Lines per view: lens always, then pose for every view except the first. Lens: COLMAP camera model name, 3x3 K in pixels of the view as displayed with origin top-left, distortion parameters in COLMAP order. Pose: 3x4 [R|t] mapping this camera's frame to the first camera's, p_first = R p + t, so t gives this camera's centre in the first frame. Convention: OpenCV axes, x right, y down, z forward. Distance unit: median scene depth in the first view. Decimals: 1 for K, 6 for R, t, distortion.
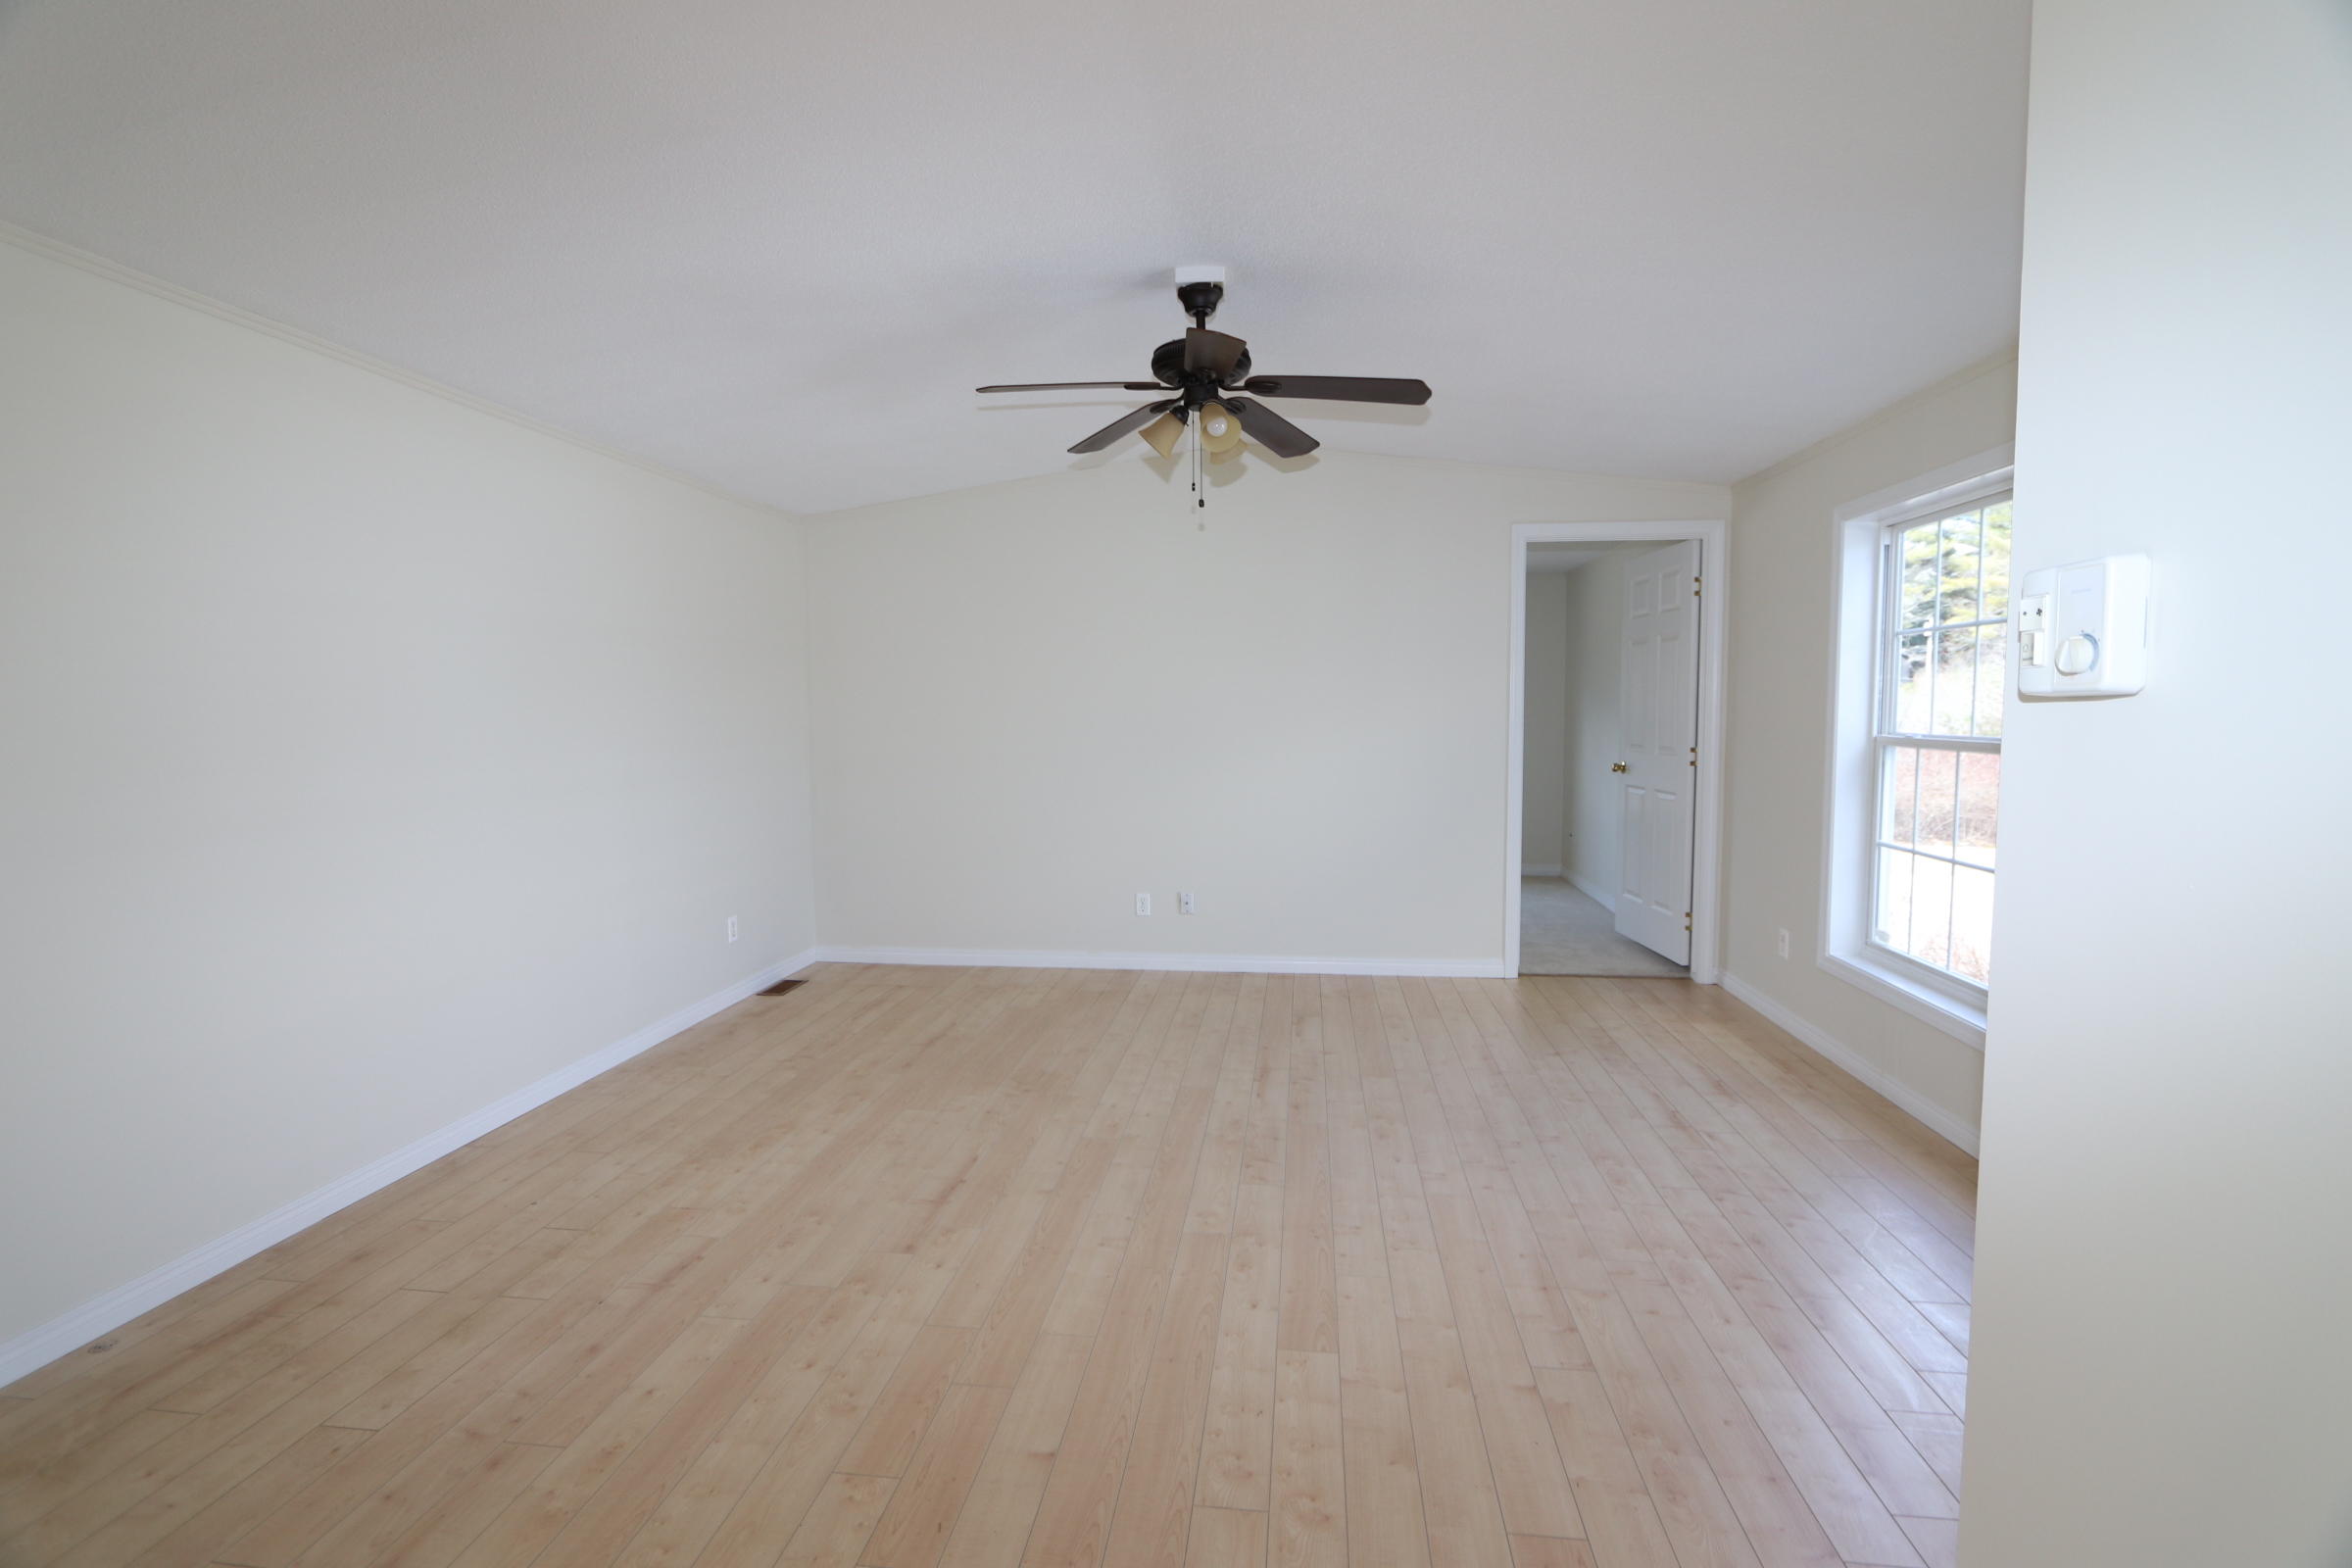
lens RADIAL K [[1076.4, 0, 1168.1], [0, 1076.4, 784.5], [0, 0, 1]] dist [-0.013109, 0.002073]
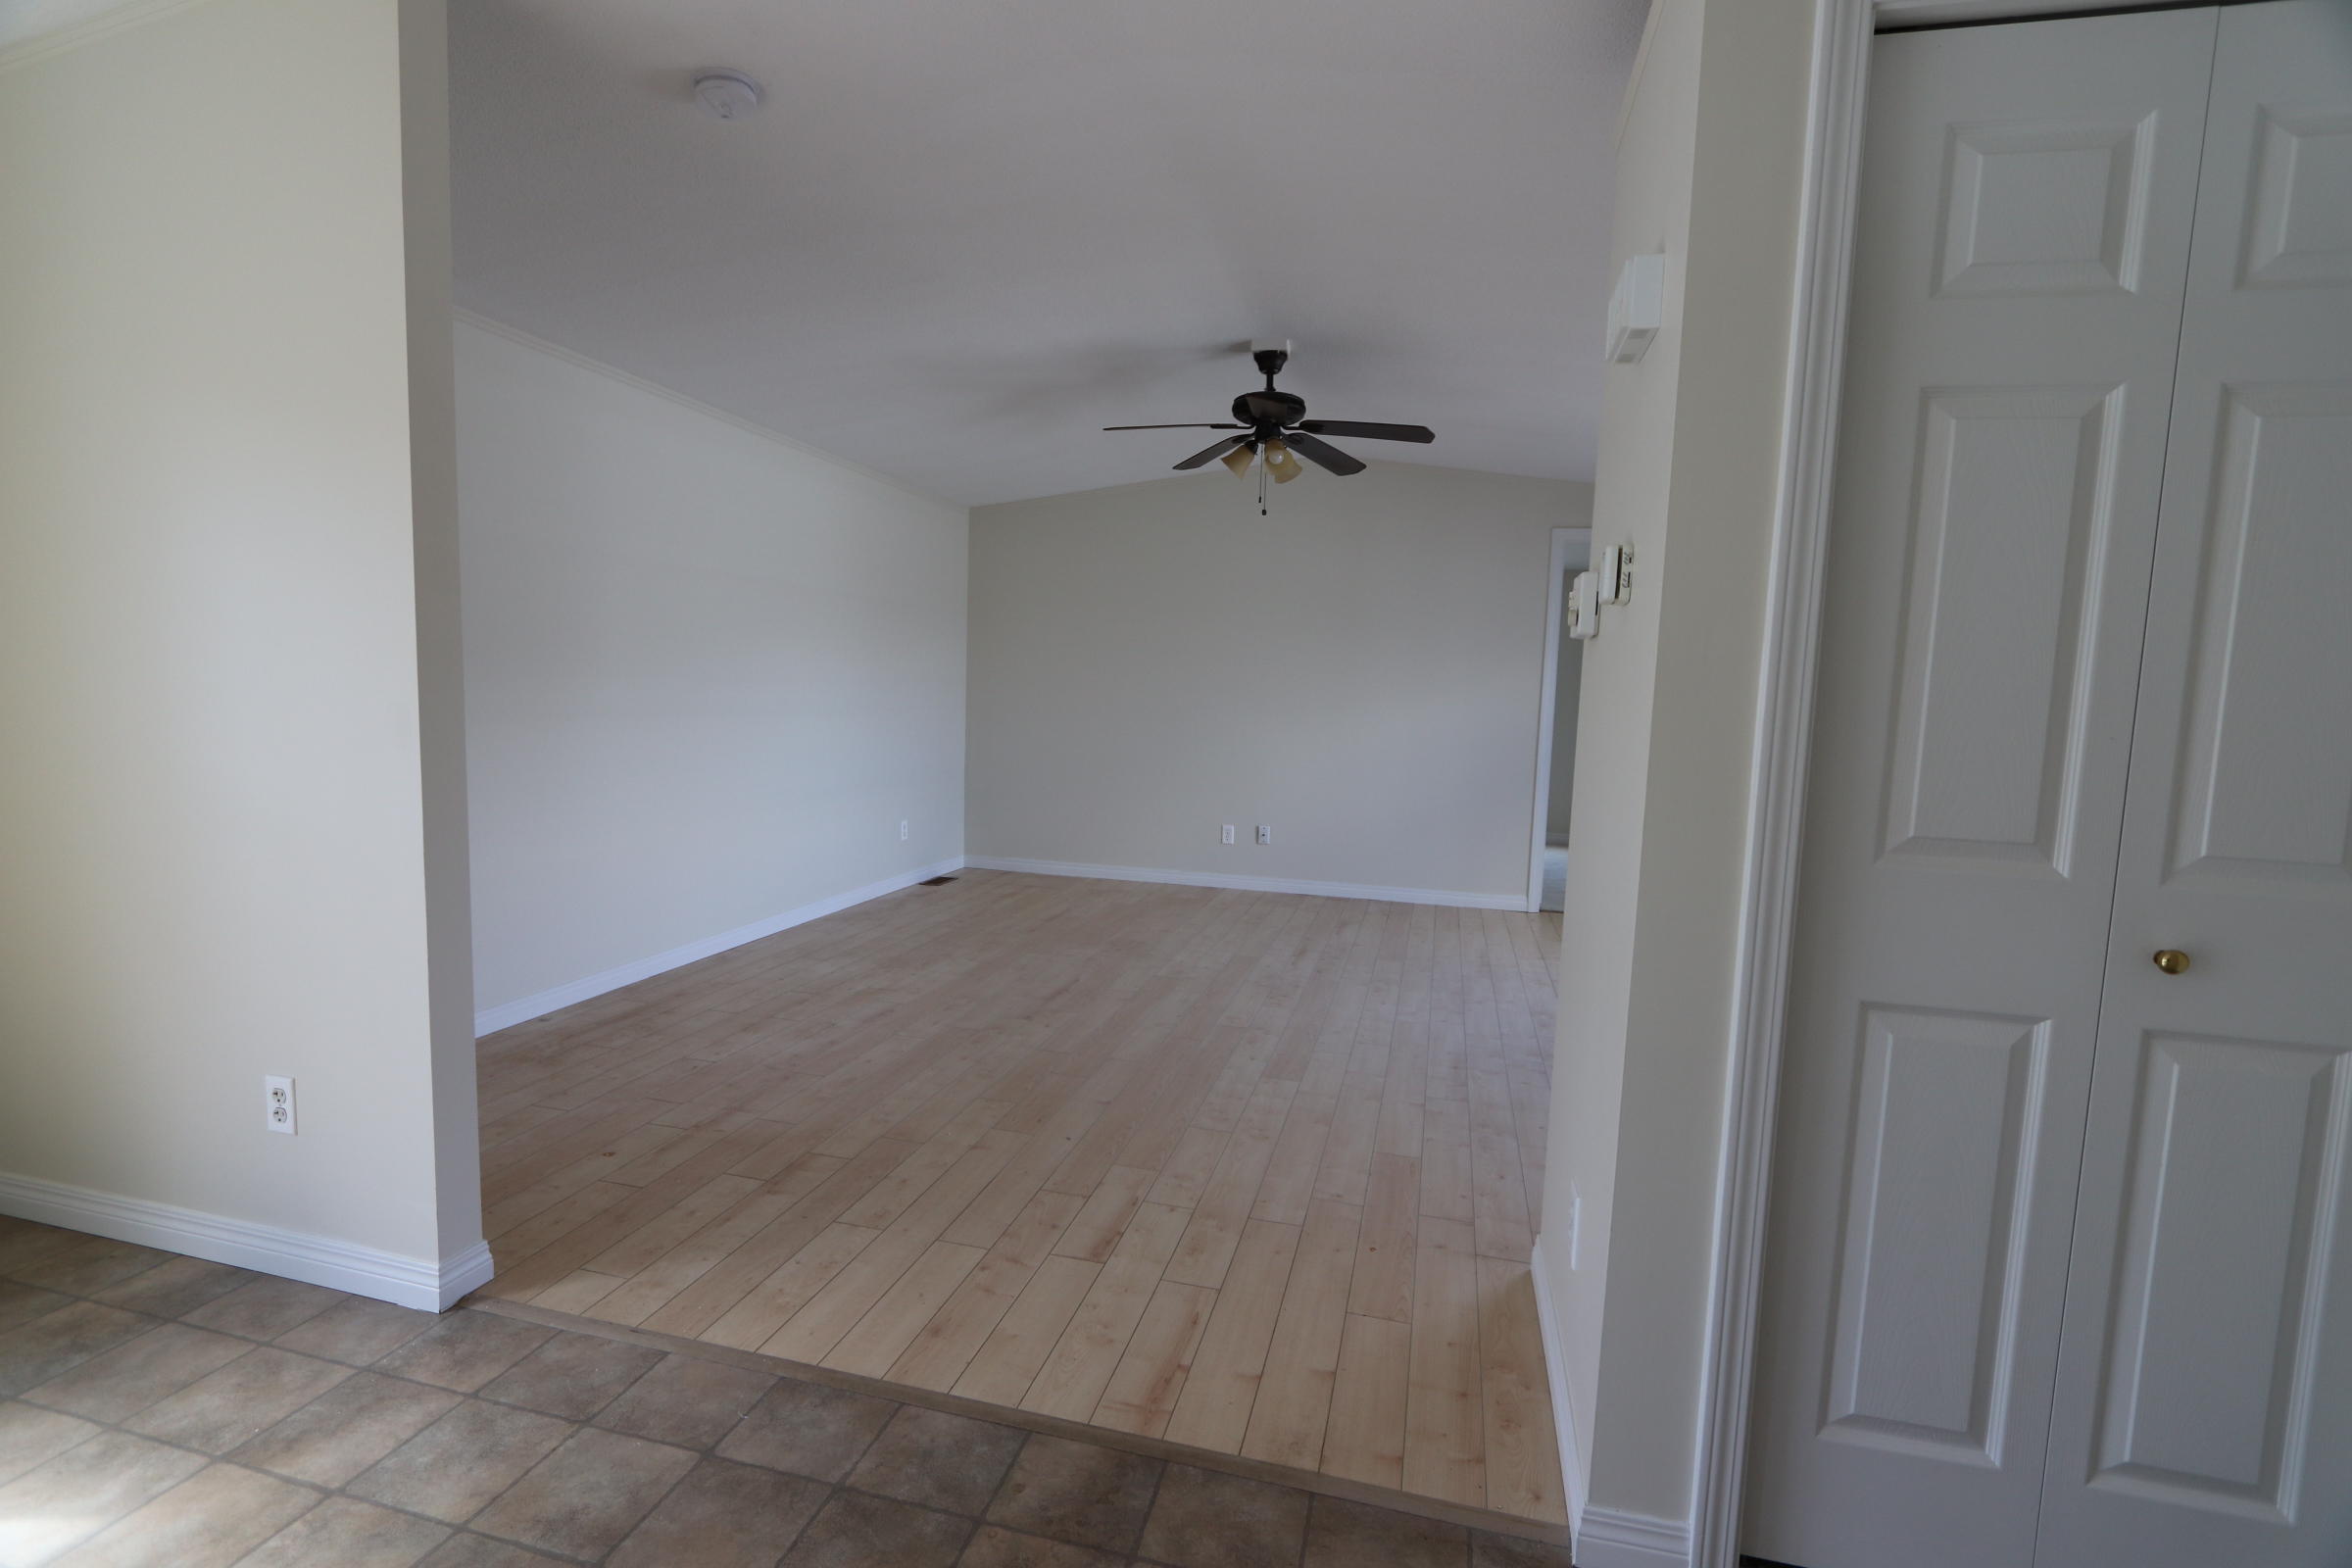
lens RADIAL K [[1076.4, 0, 1170.0], [0, 1076.4, 788.6], [0, 0, 1]] dist [-0.013109, 0.002073]
pose [[0.991518, 0.052657, -0.118828, 0.094280], [-0.050404, 0.998489, 0.021886, 0.063811], [0.119801, -0.015711, 0.992674, -0.374128]]
